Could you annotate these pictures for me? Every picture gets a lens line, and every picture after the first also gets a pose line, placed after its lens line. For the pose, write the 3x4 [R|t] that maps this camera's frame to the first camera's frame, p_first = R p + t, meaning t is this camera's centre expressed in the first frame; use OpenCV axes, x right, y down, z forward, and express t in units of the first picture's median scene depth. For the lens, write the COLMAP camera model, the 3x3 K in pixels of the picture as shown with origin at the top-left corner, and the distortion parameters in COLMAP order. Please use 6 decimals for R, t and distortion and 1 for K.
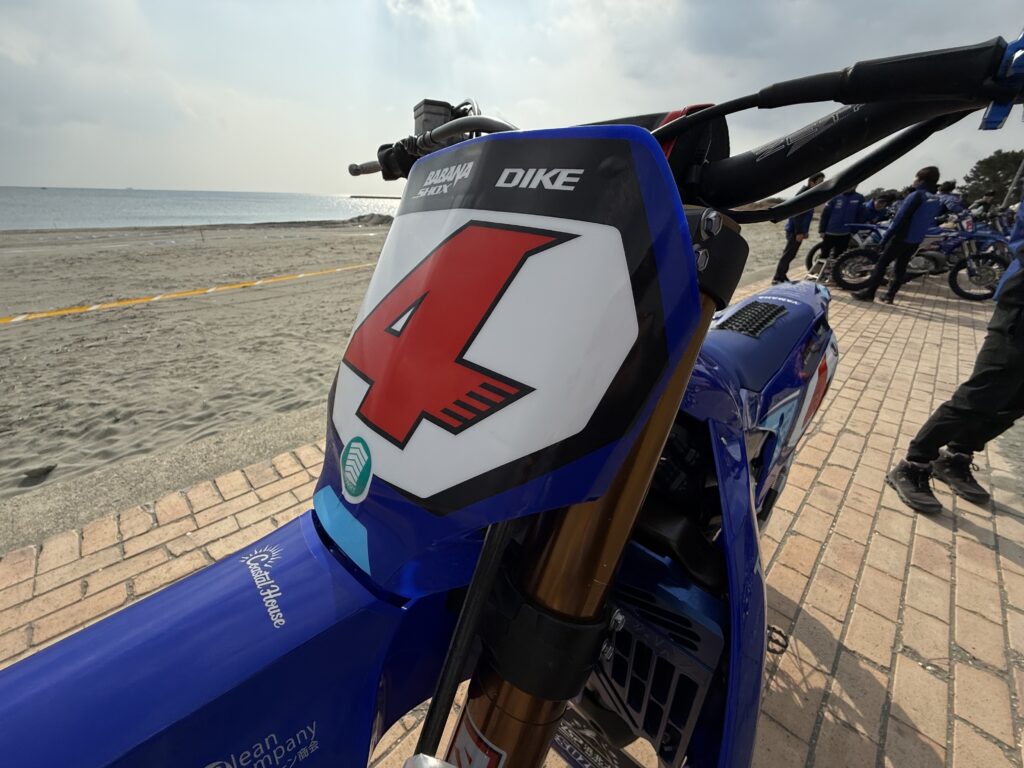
lens RADIAL K [[412.1, 0, 512.9], [0, 412.1, 390.3], [0, 0, 1]] dist [-0.000190, -0.000582]
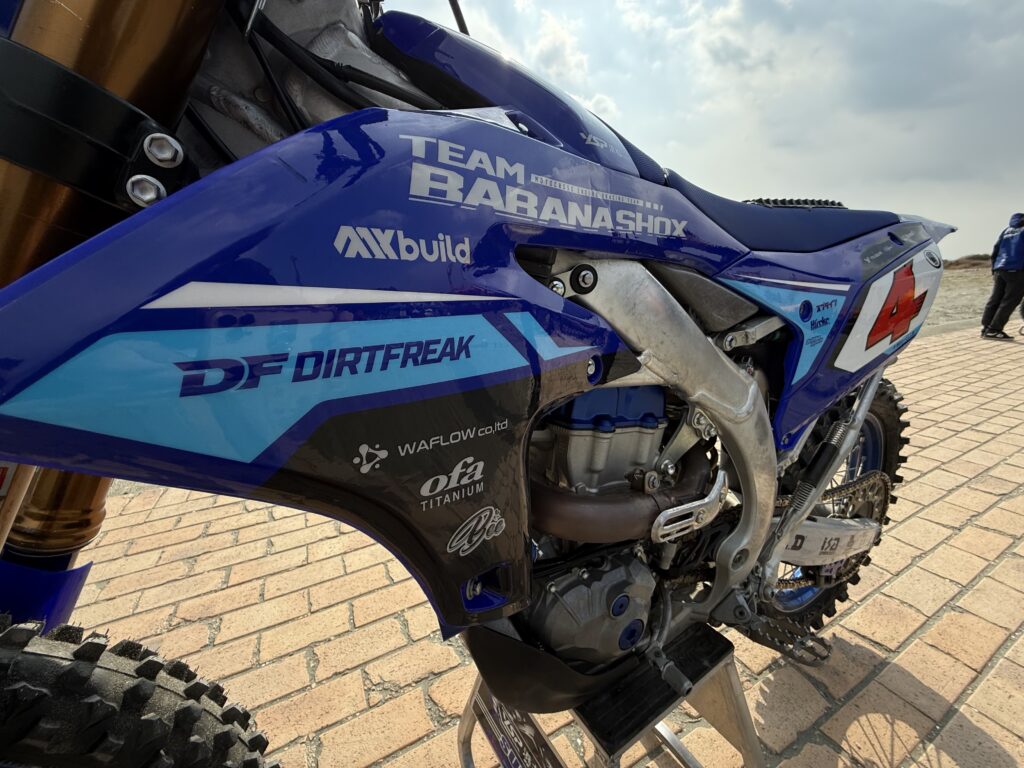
lens RADIAL K [[413.9, 0, 504.4], [0, 413.9, 398.7], [0, 0, 1]] dist [-0.006014, -0.000080]
pose [[0.951930, 0.064816, -0.299381, 0.085882], [-0.103693, 0.987840, -0.115843, 0.089653], [0.288232, 0.141318, 0.947075, 0.056388]]
